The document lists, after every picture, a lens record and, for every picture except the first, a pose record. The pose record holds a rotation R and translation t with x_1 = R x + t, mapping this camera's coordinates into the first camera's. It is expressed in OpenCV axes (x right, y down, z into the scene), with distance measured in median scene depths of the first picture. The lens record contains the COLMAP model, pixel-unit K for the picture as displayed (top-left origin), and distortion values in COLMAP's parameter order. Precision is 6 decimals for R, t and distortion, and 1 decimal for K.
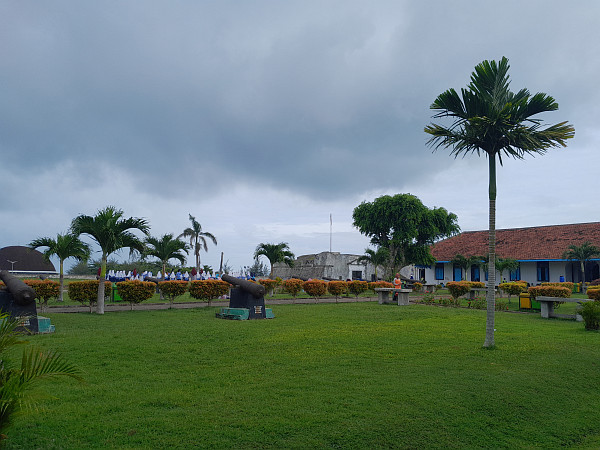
lens RADIAL K [[451.2, 0, 300.0], [0, 451.2, 225.0], [0, 0, 1]] dist [0.006347, -0.001426]
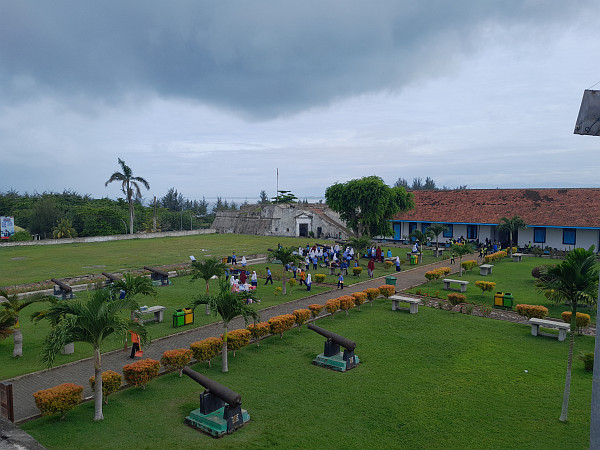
lens RADIAL K [[451.2, 0, 300.0], [0, 451.2, 225.0], [0, 0, 1]] dist [0.006347, -0.001426]
pose [[0.981634, -0.025996, 0.188995, -0.081718], [-0.005979, 0.985994, 0.166676, -0.070983], [-0.190681, -0.164745, 0.967729, -0.028828]]
